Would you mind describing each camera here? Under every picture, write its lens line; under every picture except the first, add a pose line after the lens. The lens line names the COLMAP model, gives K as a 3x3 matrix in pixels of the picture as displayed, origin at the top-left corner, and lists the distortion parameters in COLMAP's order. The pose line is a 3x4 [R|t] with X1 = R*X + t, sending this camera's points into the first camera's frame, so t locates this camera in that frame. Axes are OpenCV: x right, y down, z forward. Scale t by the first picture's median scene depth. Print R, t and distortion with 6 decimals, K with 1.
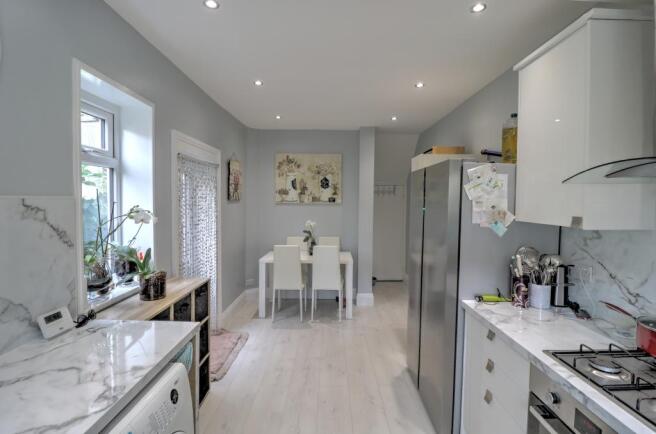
lens RADIAL K [[307.7, 0, 330.3], [0, 307.7, 211.6], [0, 0, 1]] dist [0.001965, -0.013941]
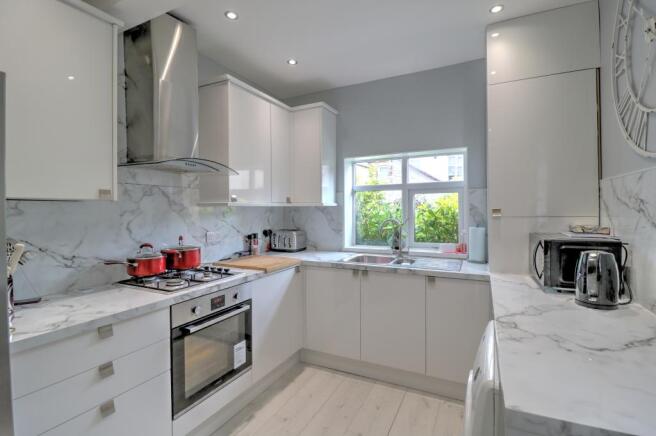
lens RADIAL K [[307.7, 0, 330.3], [0, 307.7, 212.6], [0, 0, 1]] dist [0.001965, -0.013941]
pose [[-0.892140, -0.009117, 0.451667, -0.431361], [0.012543, 0.998911, 0.044939, 0.059439], [-0.451584, 0.045757, -0.891054, 1.620802]]
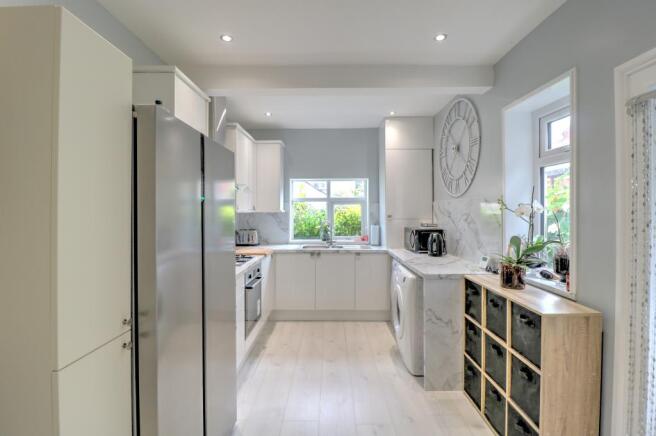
lens RADIAL K [[306.6, 0, 327.1], [0, 306.6, 214.0], [0, 0, 1]] dist [0.000249, -0.014035]
pose [[-0.999744, -0.009550, 0.020503, 0.049115], [-0.008697, 0.999108, 0.041319, -0.004504], [-0.020880, 0.041130, -0.998936, 2.776941]]
